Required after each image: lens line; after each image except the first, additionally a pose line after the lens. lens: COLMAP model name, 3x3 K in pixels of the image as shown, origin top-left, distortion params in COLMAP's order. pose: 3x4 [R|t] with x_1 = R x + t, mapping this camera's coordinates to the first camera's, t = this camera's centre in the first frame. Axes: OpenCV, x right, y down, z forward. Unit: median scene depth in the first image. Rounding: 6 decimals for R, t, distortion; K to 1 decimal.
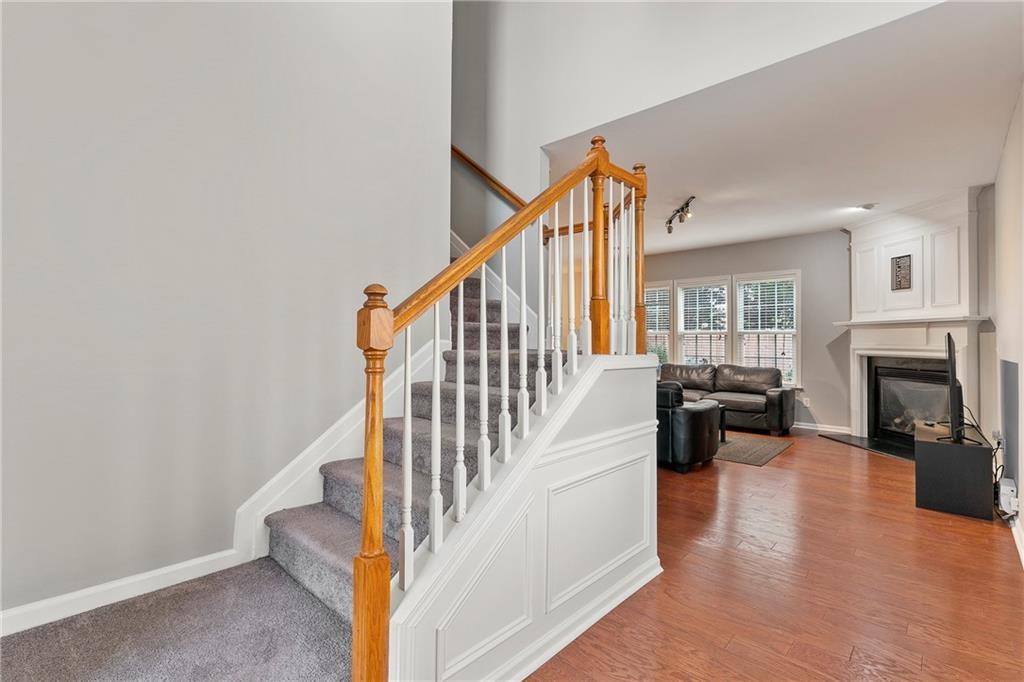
lens RADIAL K [[448.8, 0, 507.2], [0, 448.8, 338.6], [0, 0, 1]] dist [0.001222, -0.000015]
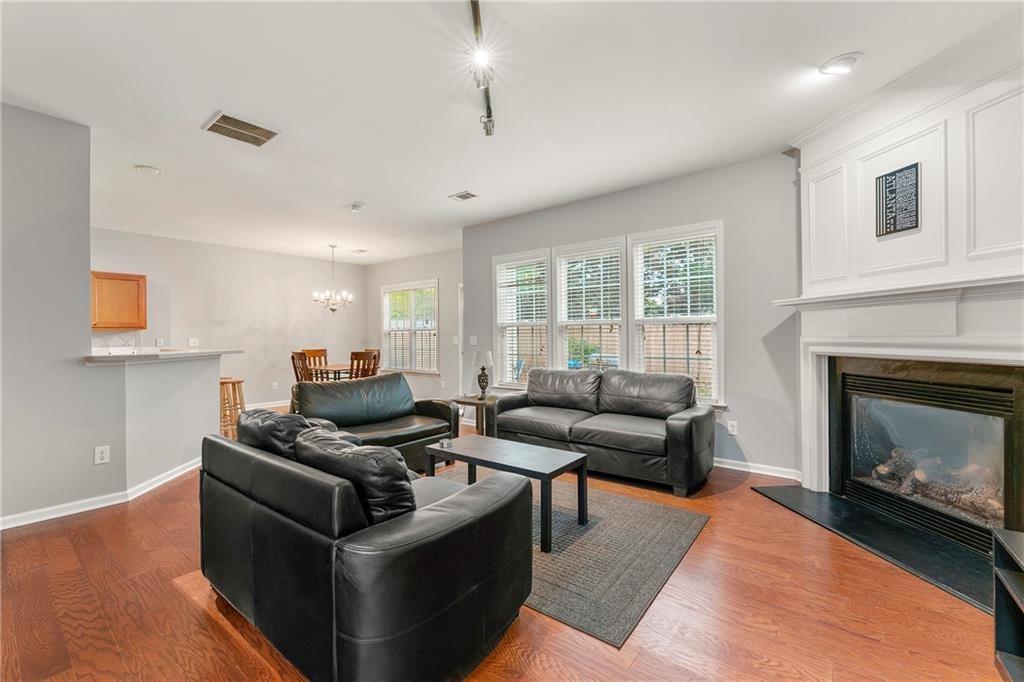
lens RADIAL K [[412.7, 0, 508.0], [0, 412.7, 339.8], [0, 0, 1]] dist [-0.002088, -0.000020]
pose [[0.996565, -0.014687, 0.081502, 0.324759], [0.013644, 0.999818, 0.013340, 0.004643], [-0.081683, -0.012182, 0.996584, 0.475838]]
